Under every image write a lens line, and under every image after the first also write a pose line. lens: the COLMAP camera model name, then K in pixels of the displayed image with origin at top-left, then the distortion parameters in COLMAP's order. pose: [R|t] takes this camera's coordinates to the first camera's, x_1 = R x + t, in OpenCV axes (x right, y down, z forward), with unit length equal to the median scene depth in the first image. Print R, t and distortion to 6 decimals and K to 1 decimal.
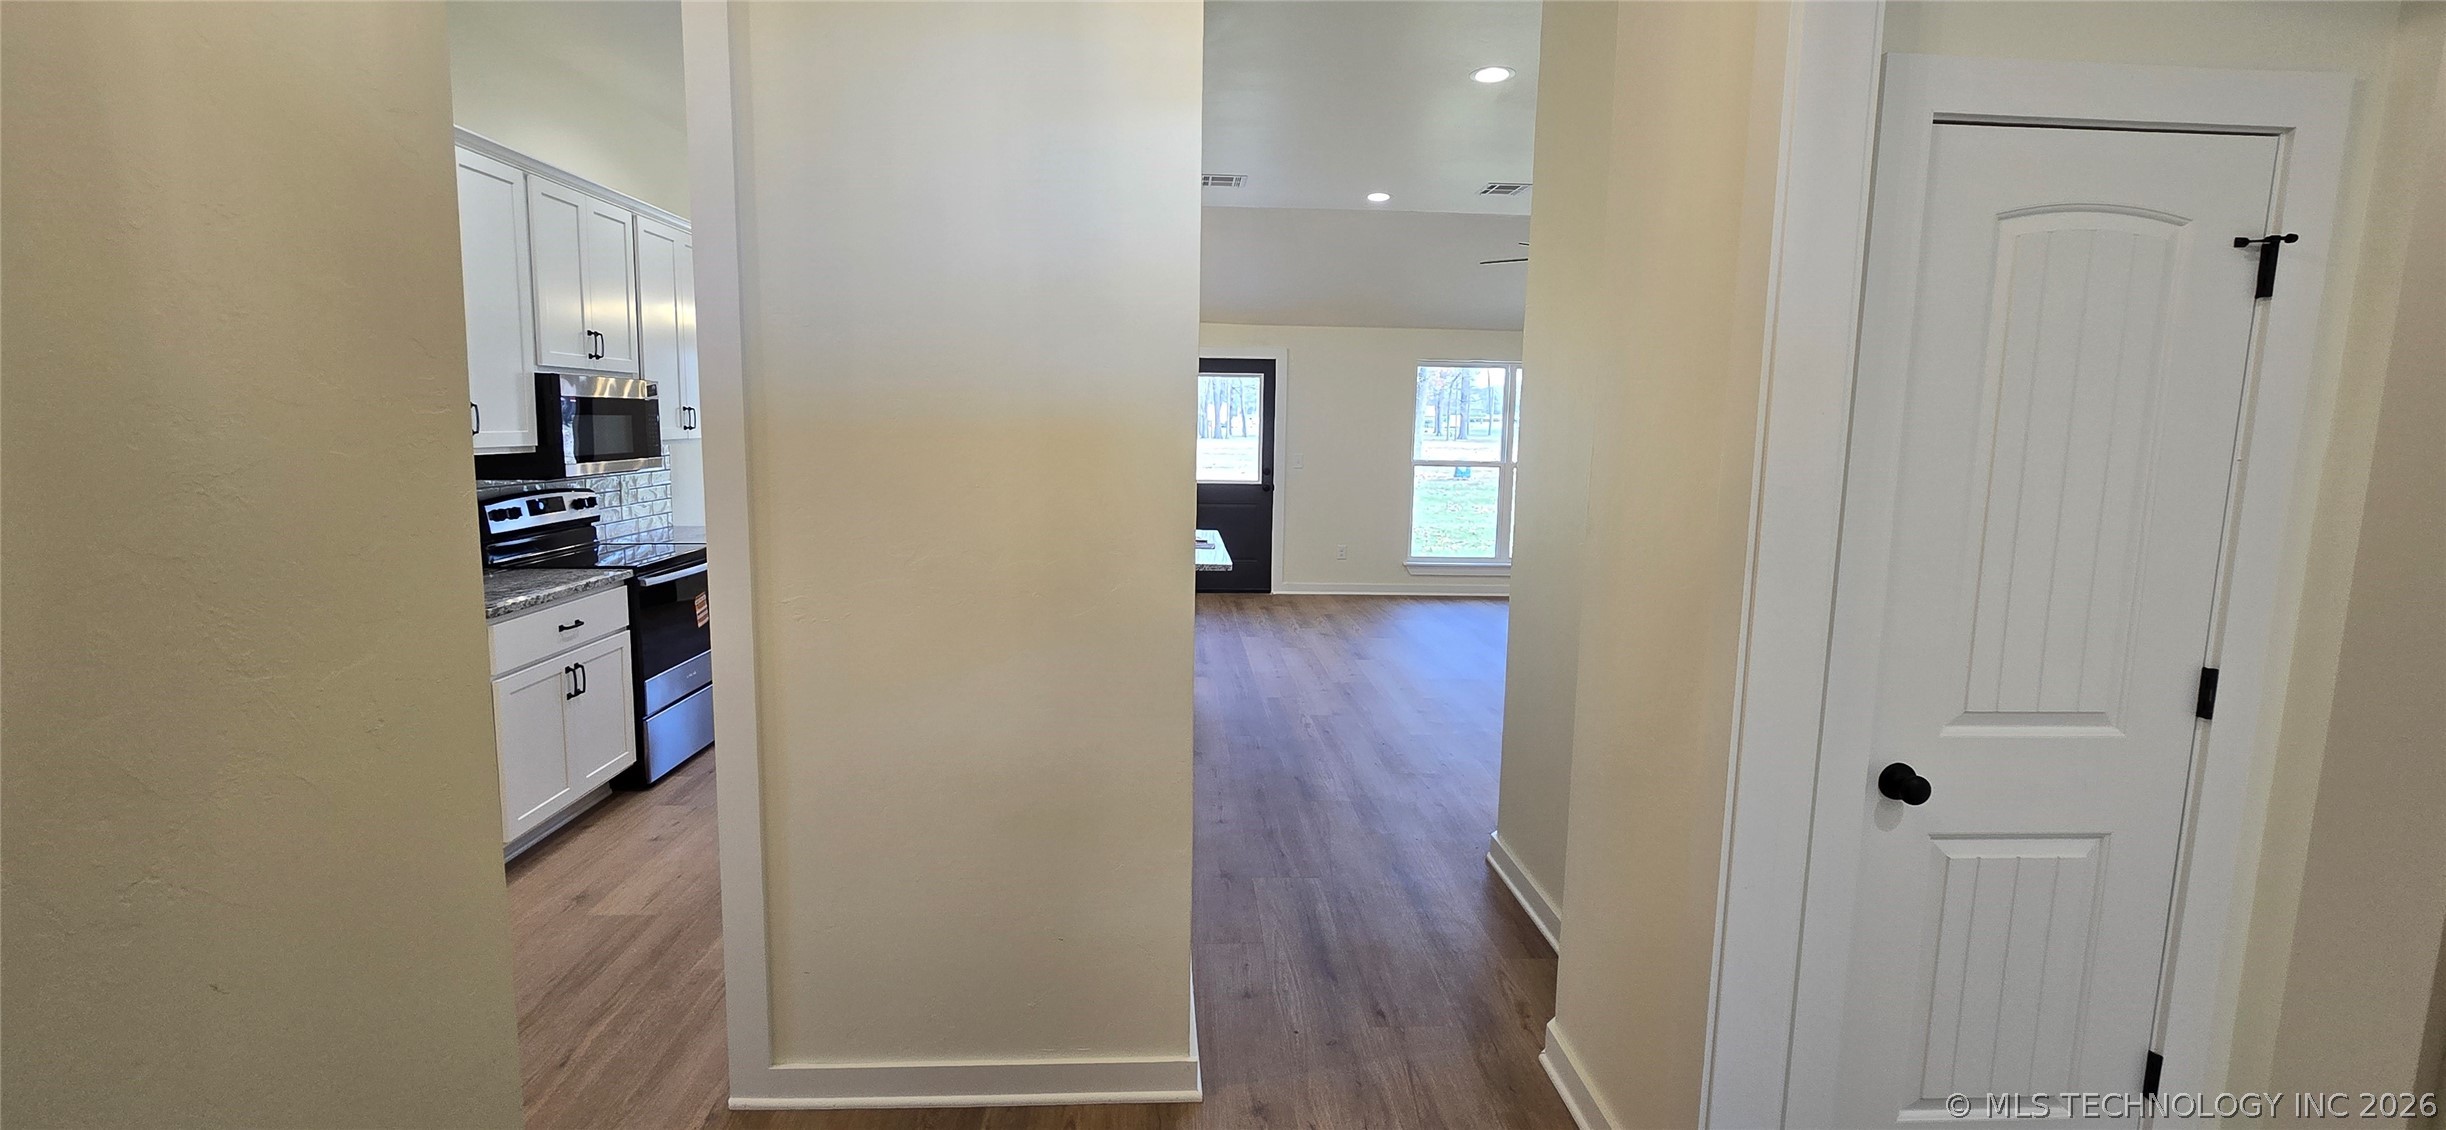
lens RADIAL K [[1000.4, 0, 1221.3], [0, 1000.4, 539.4], [0, 0, 1]] dist [-0.001328, -0.000916]
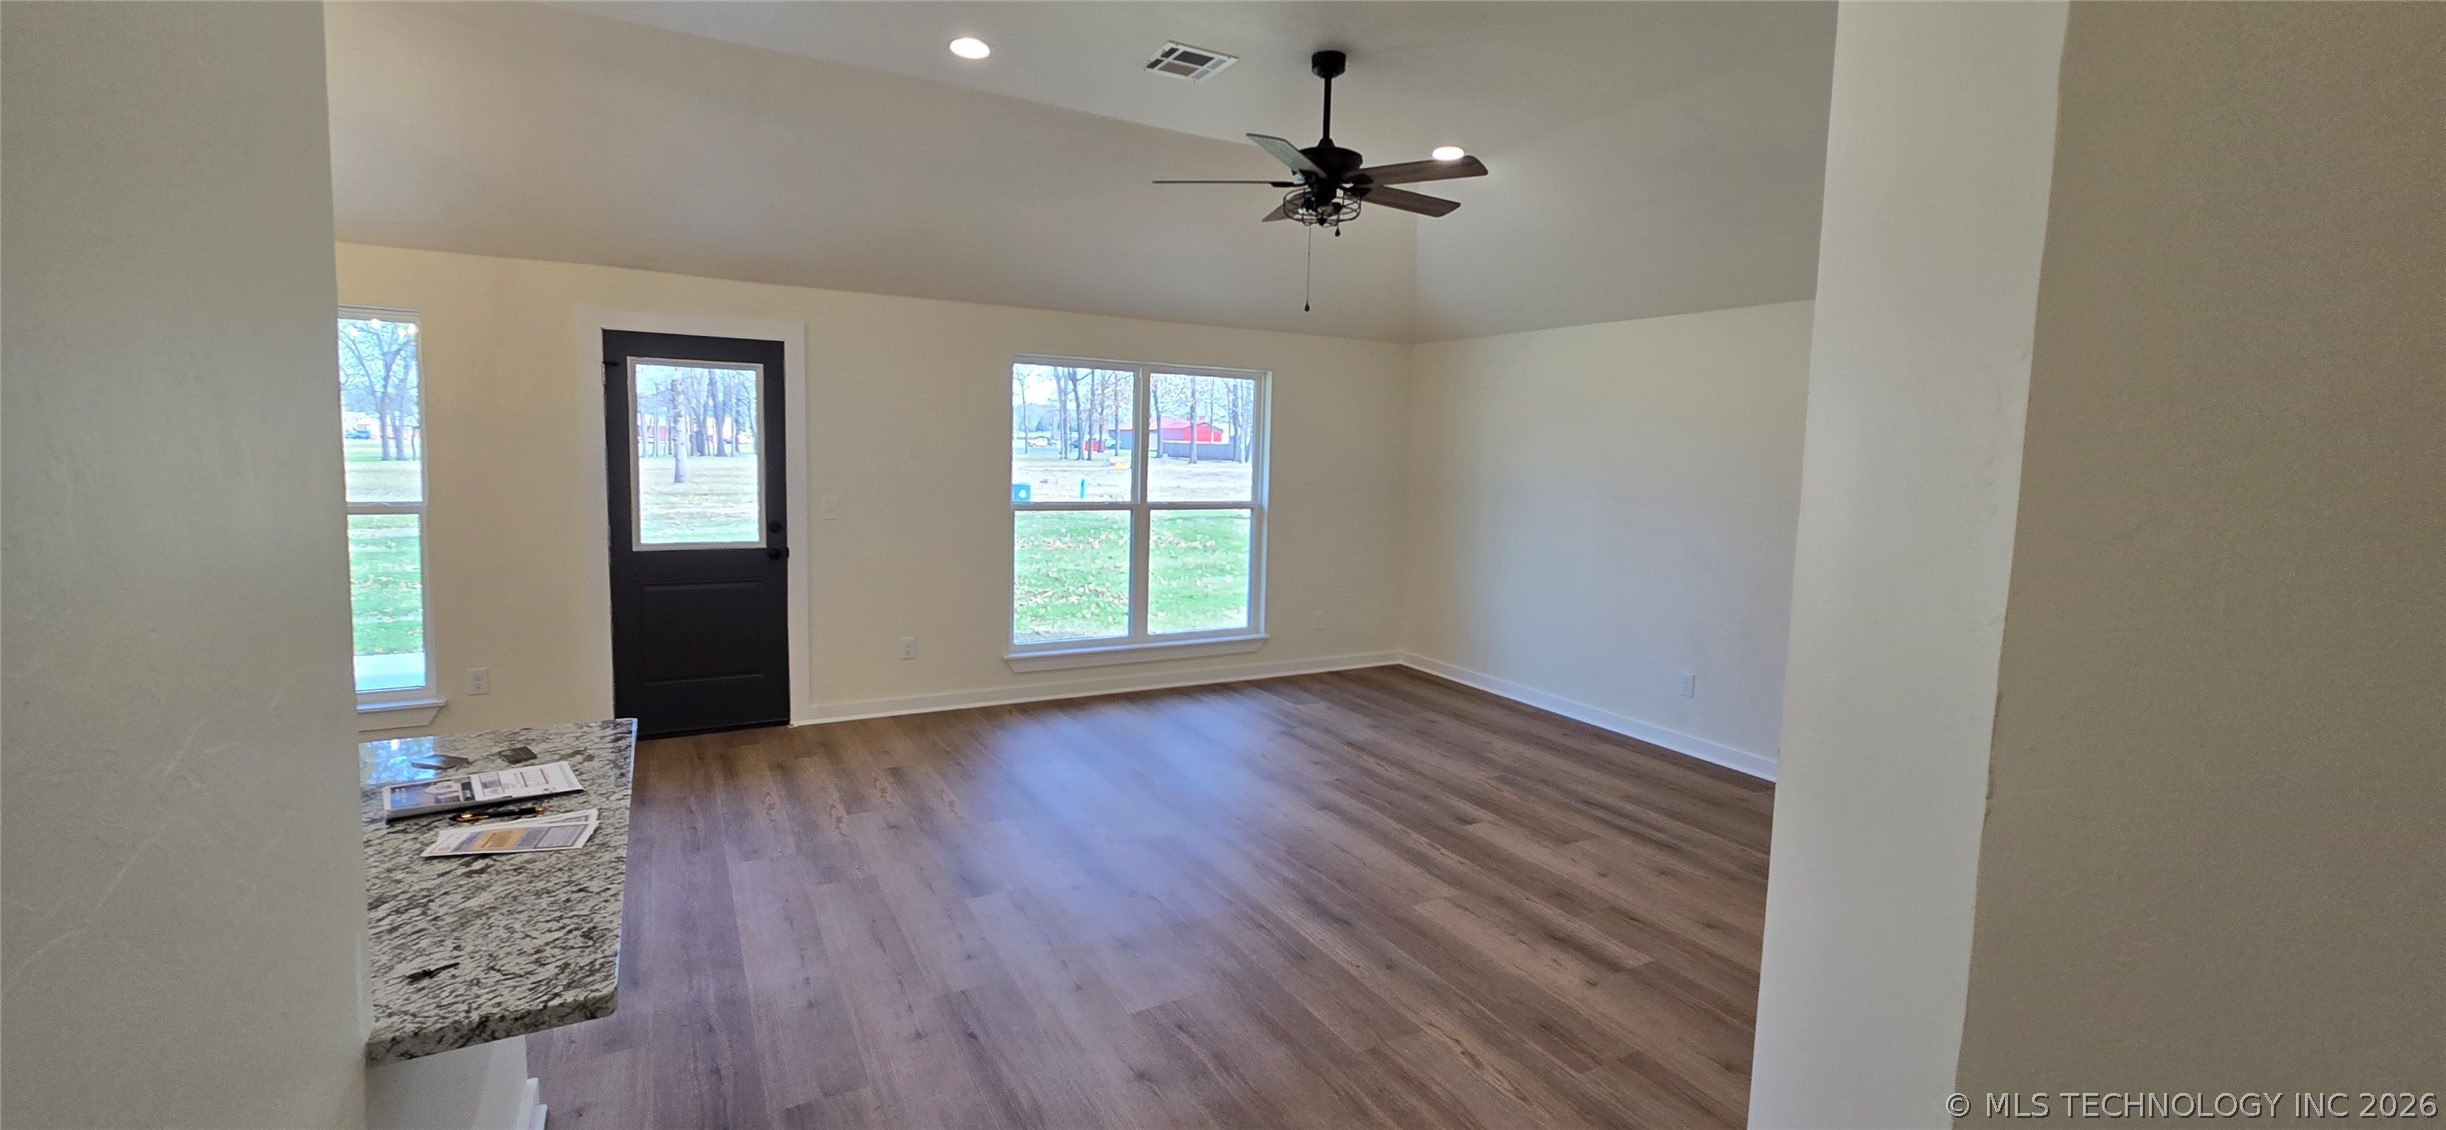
lens RADIAL K [[1000.4, 0, 1221.3], [0, 1000.4, 539.4], [0, 0, 1]] dist [-0.001328, -0.000916]
pose [[0.898096, -0.033709, 0.438507, 0.023959], [0.041427, 0.999109, -0.008042, -0.047158], [-0.437845, 0.025389, 0.898692, 0.363844]]
